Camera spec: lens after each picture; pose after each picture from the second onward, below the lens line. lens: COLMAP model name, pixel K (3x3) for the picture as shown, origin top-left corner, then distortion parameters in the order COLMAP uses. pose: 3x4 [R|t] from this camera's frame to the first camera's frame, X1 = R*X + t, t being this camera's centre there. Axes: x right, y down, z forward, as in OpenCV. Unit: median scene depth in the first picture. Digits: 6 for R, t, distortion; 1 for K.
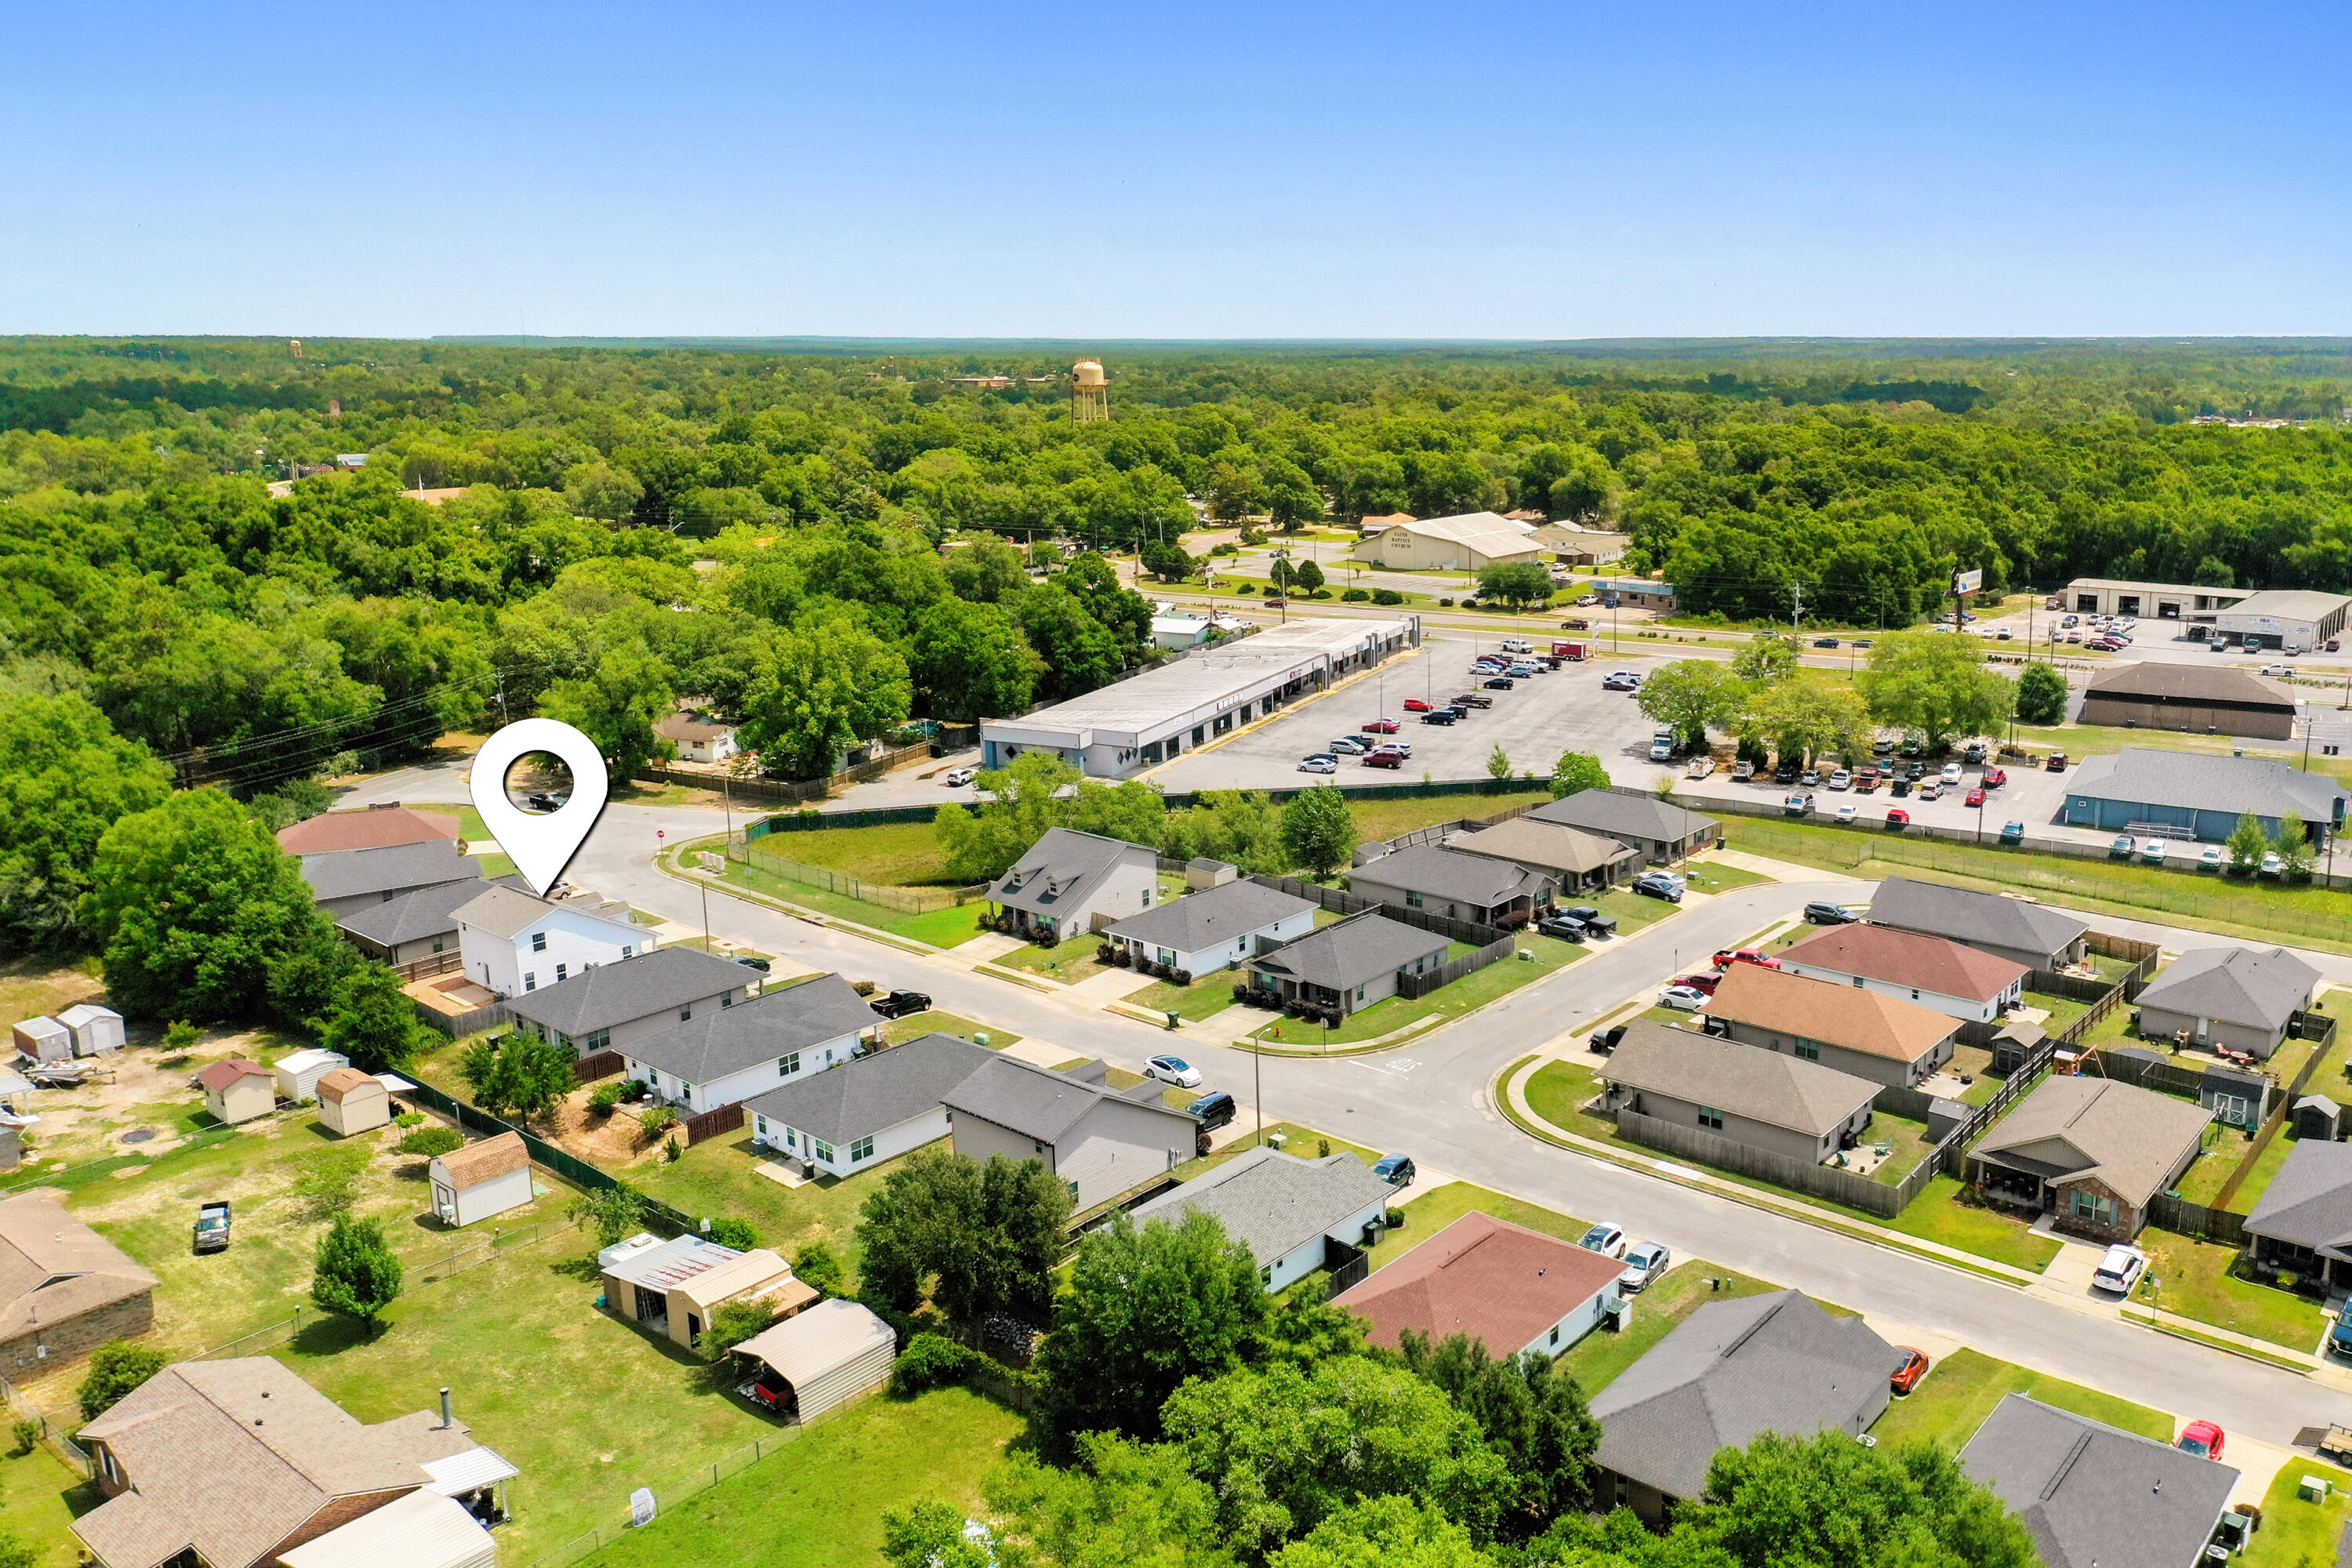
lens RADIAL K [[1873.6, 0, 1176.0], [0, 1873.6, 784.0], [0, 0, 1]] dist [-0.023936, 0.000028]
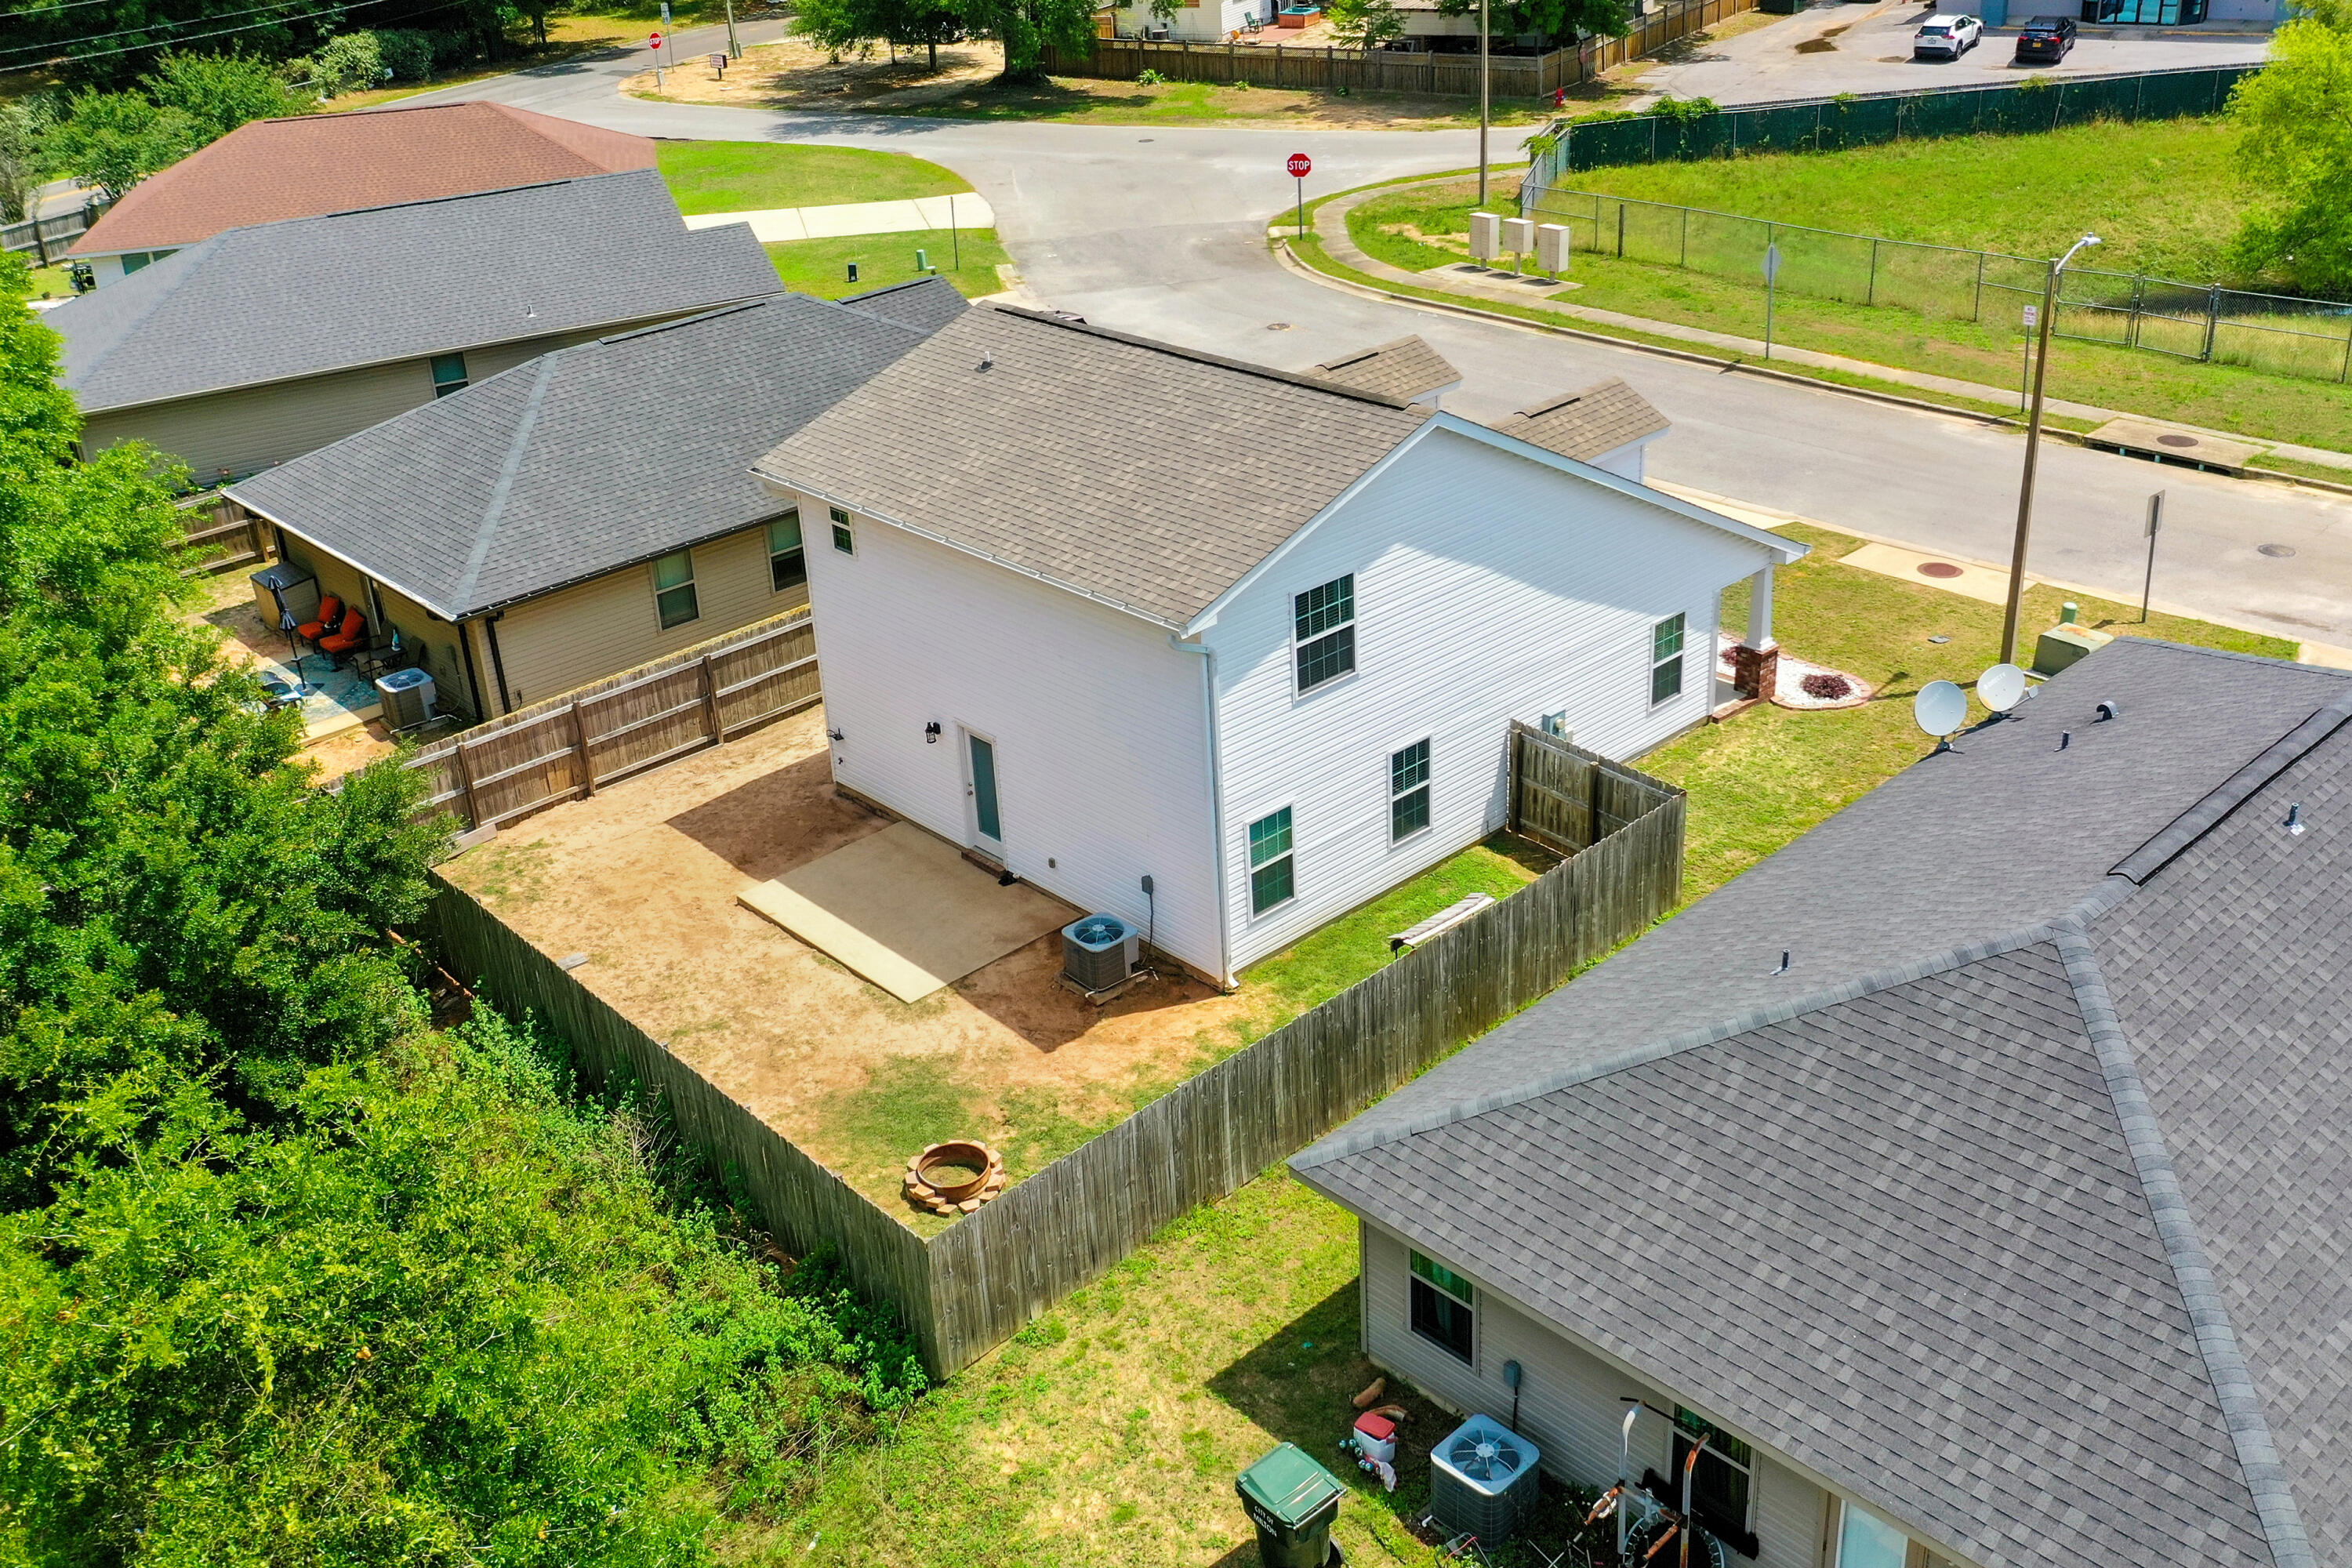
lens RADIAL K [[2133.6, 0, 1176.0], [0, 2133.6, 784.0], [0, 0, 1]] dist [-0.000328, 0.006011]
pose [[0.994942, 0.005355, -0.100307, -0.313676], [0.019337, 0.969691, 0.243568, 0.048357], [0.098571, -0.244276, 0.964683, 0.762598]]
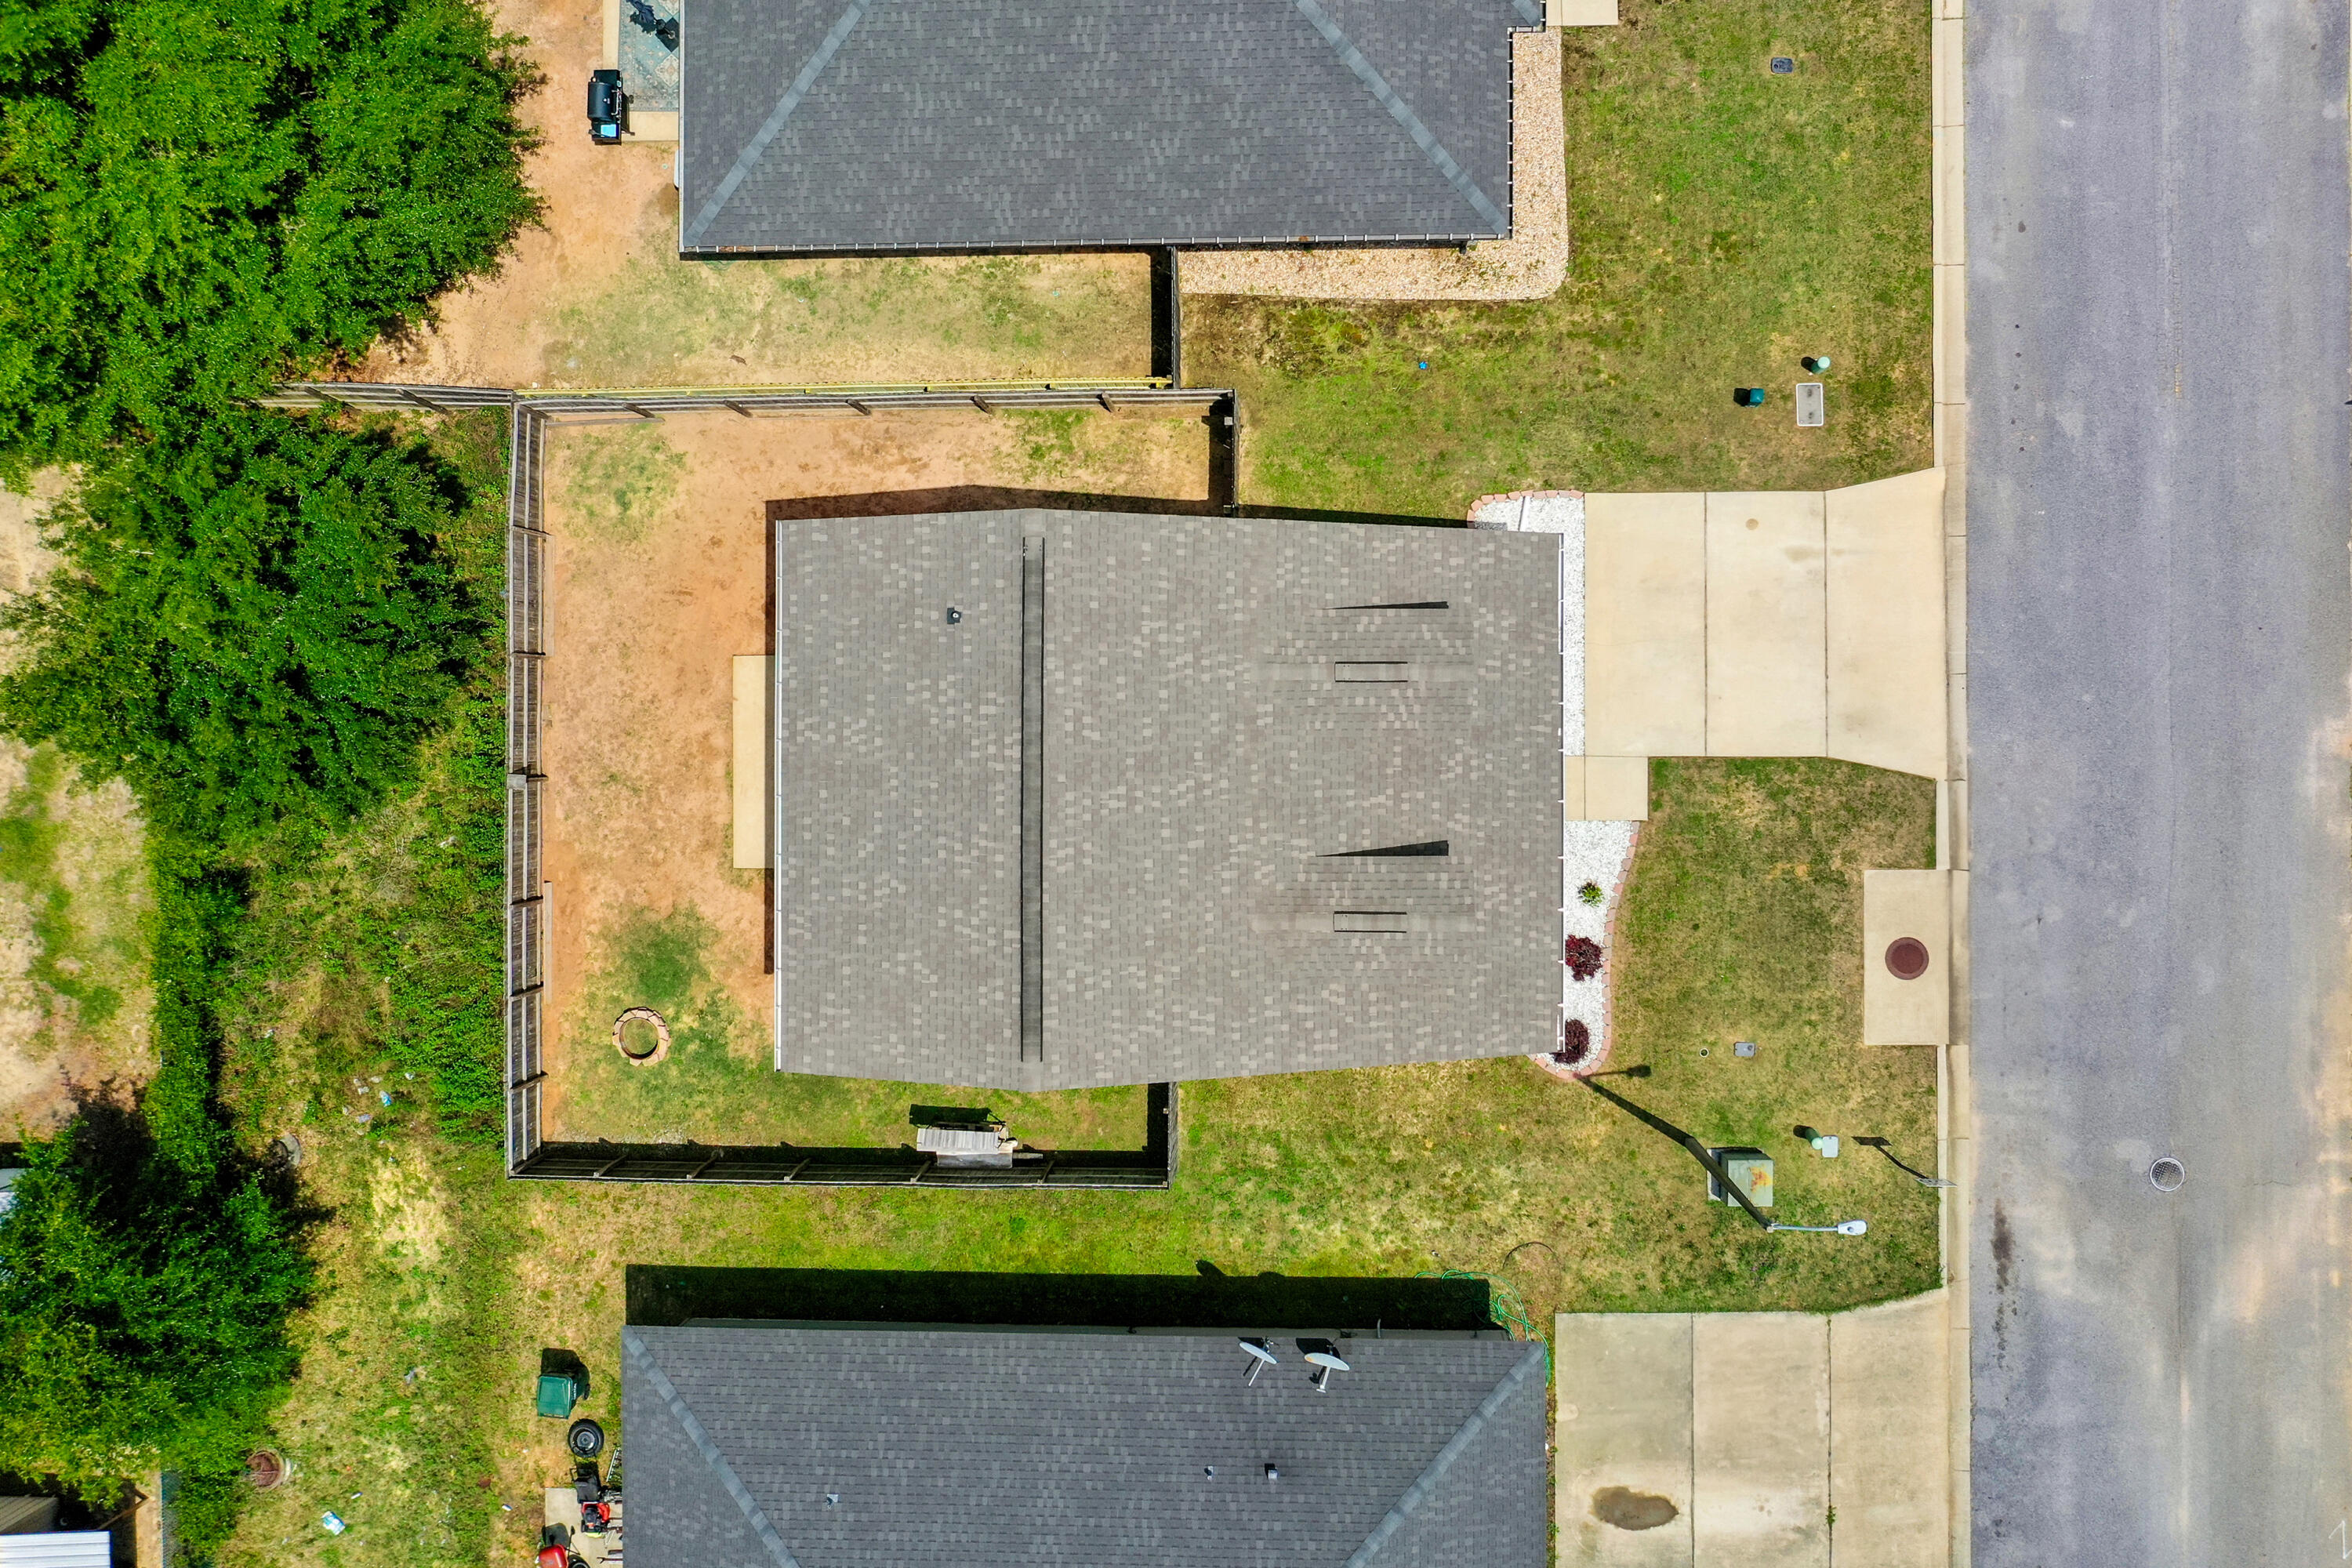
lens RADIAL K [[1873.6, 0, 1176.0], [0, 1873.6, 784.0], [0, 0, 1]] dist [-0.023936, 0.000028]
pose [[0.666168, 0.745019, -0.034148, -0.316395], [-0.129792, 0.160900, 0.978399, -0.133291], [0.734421, -0.647347, 0.203884, 0.930395]]
